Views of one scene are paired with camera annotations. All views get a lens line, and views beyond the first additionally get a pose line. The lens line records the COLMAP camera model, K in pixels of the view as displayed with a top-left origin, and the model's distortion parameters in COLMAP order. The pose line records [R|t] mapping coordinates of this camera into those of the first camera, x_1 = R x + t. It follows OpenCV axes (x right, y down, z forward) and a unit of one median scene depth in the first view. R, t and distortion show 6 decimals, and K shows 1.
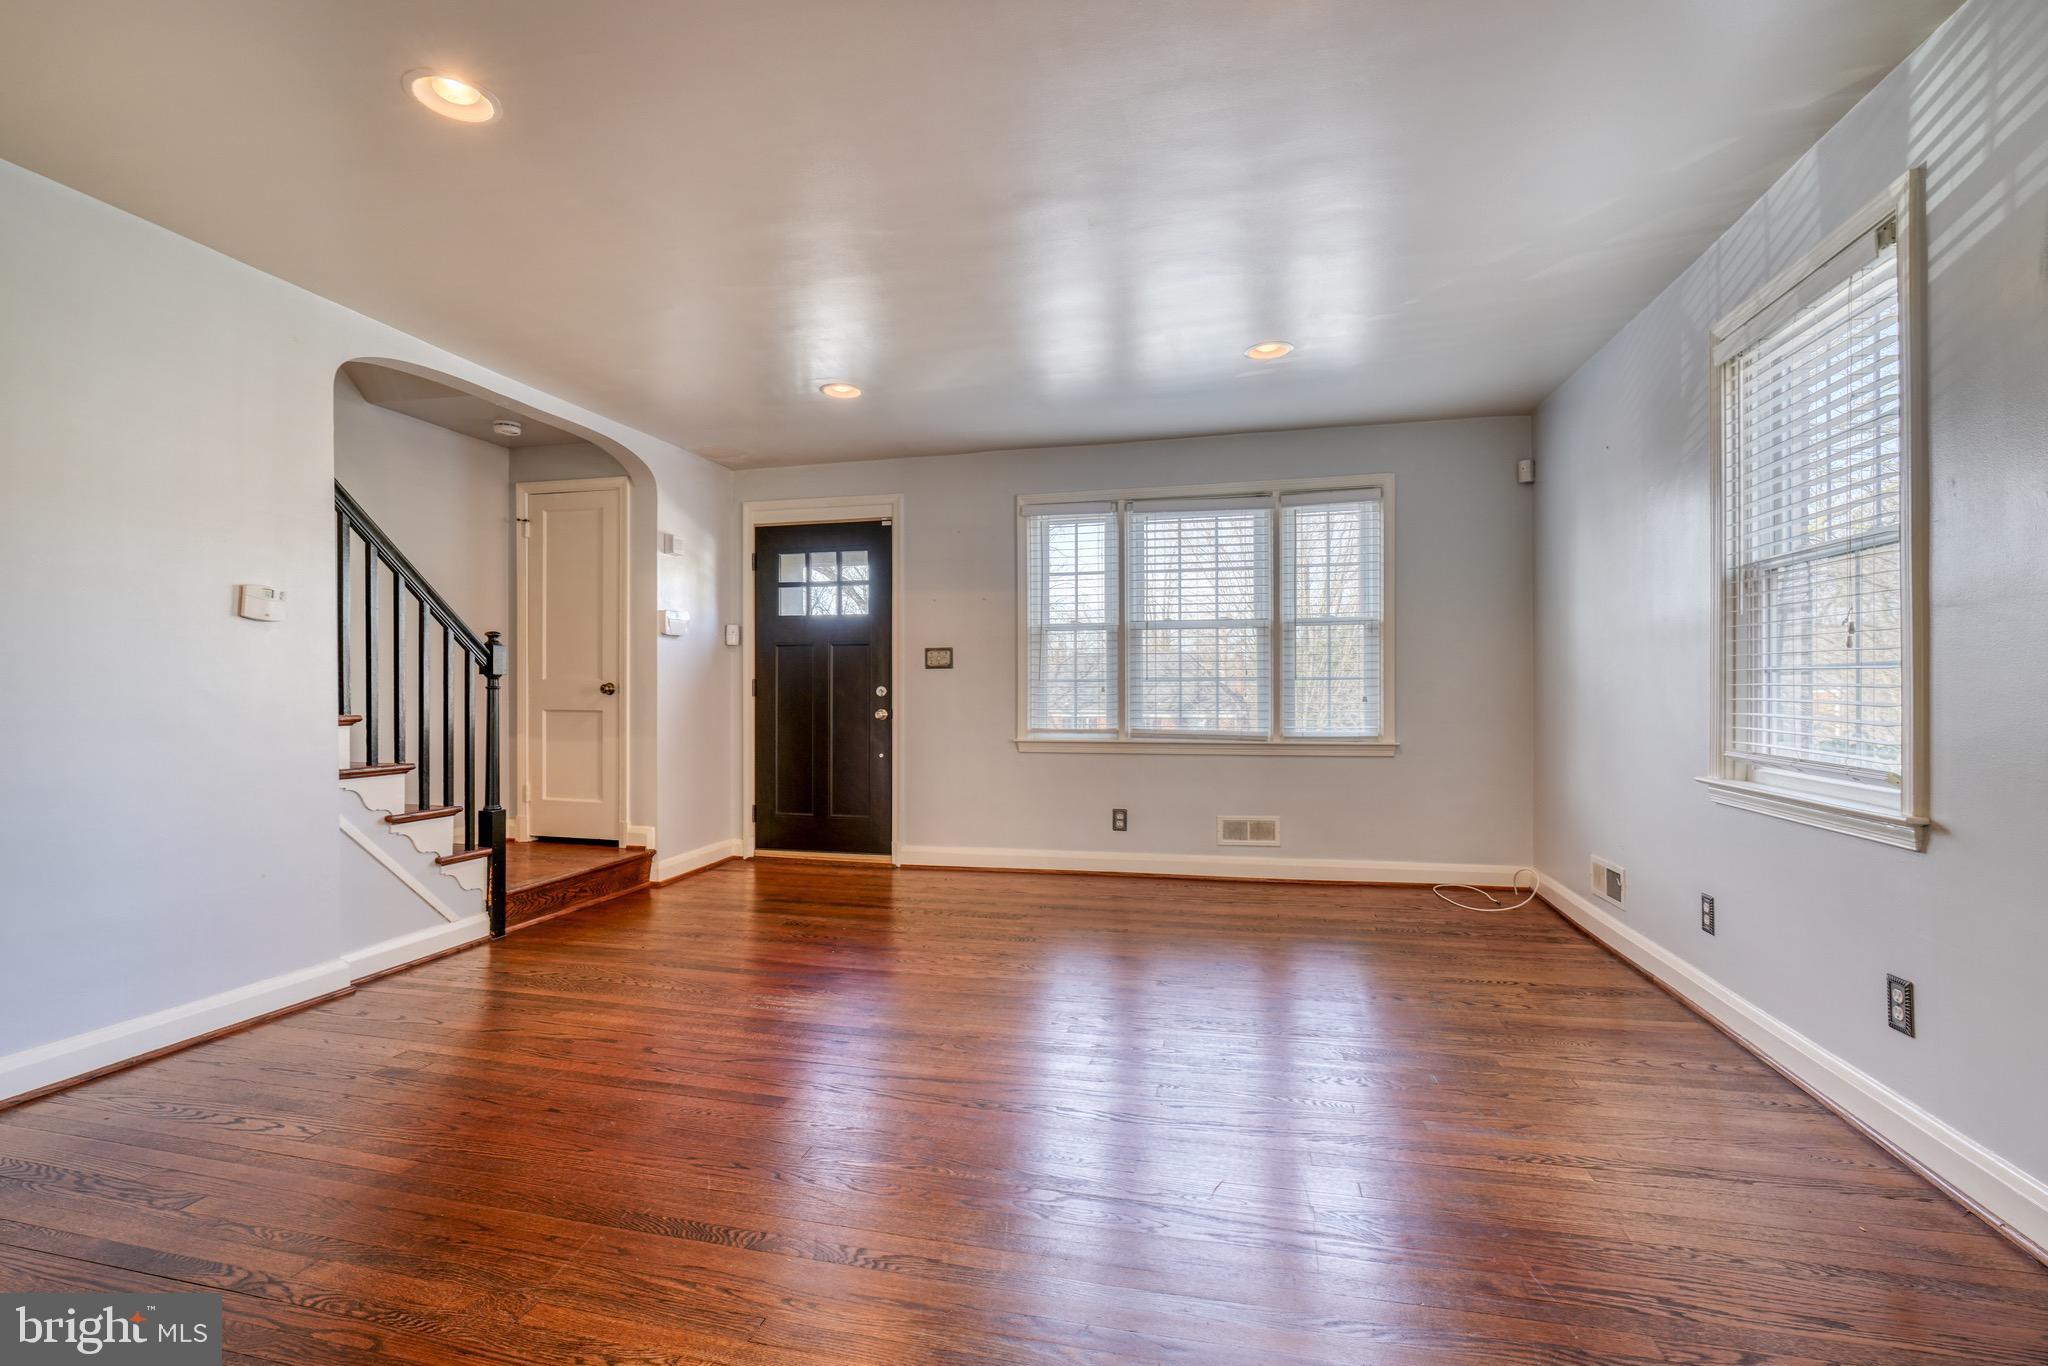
lens RADIAL K [[910.5, 0, 1012.8], [0, 910.5, 683.5], [0, 0, 1]] dist [-0.010286, 0.000621]
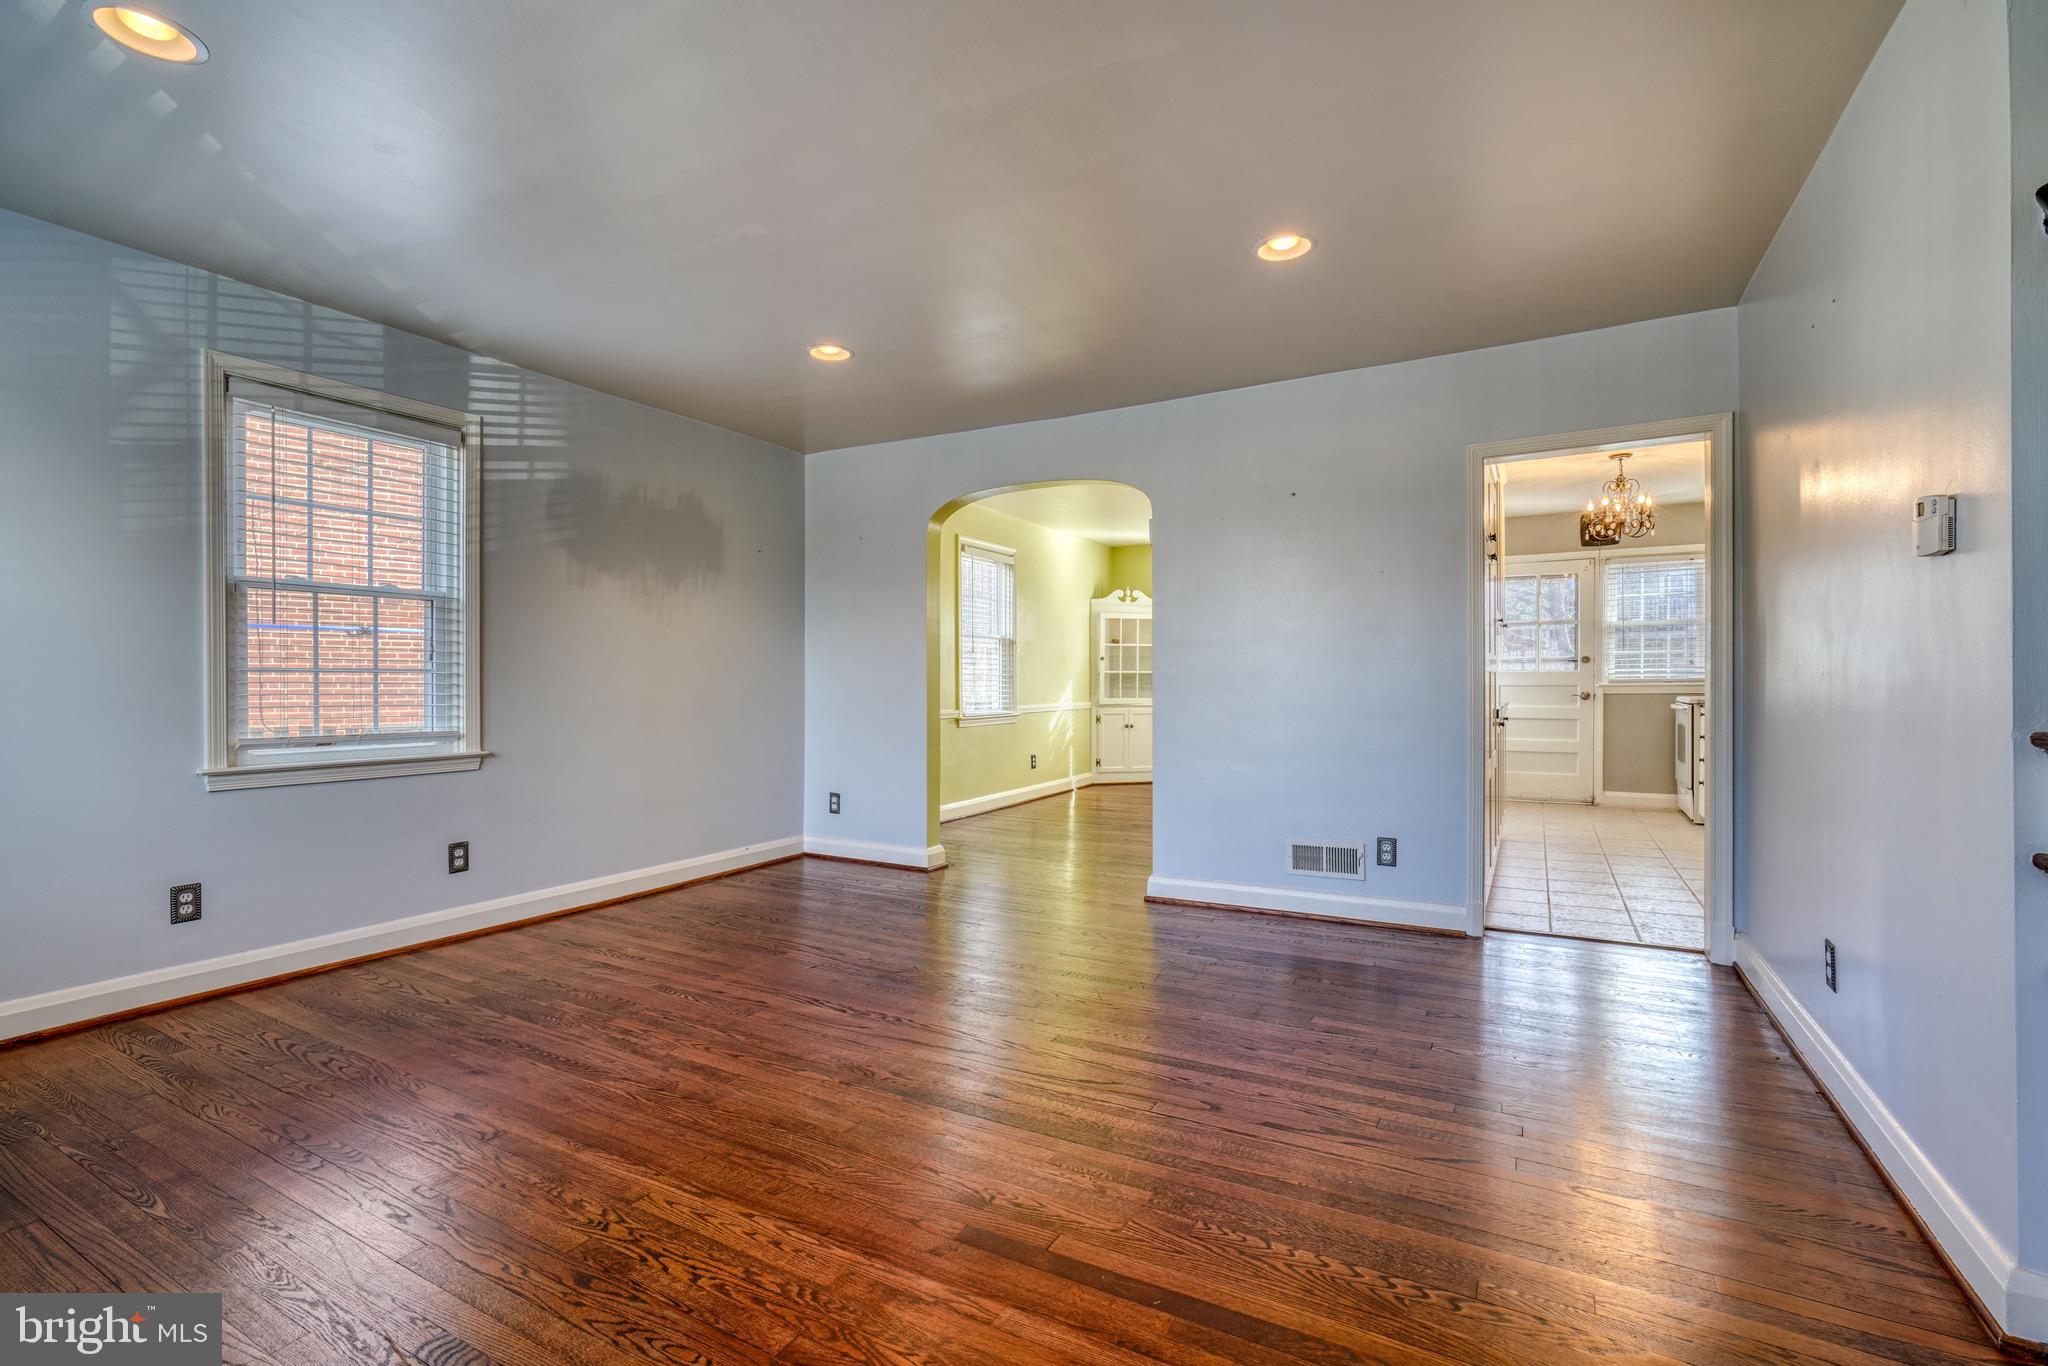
lens RADIAL K [[910.5, 0, 1012.8], [0, 910.5, 683.5], [0, 0, 1]] dist [-0.010286, 0.000621]
pose [[-0.961908, 0.005792, 0.273311, -0.473624], [0.003887, 0.999964, -0.007511, 0.017538], [-0.273345, -0.006162, -0.961896, 1.944080]]
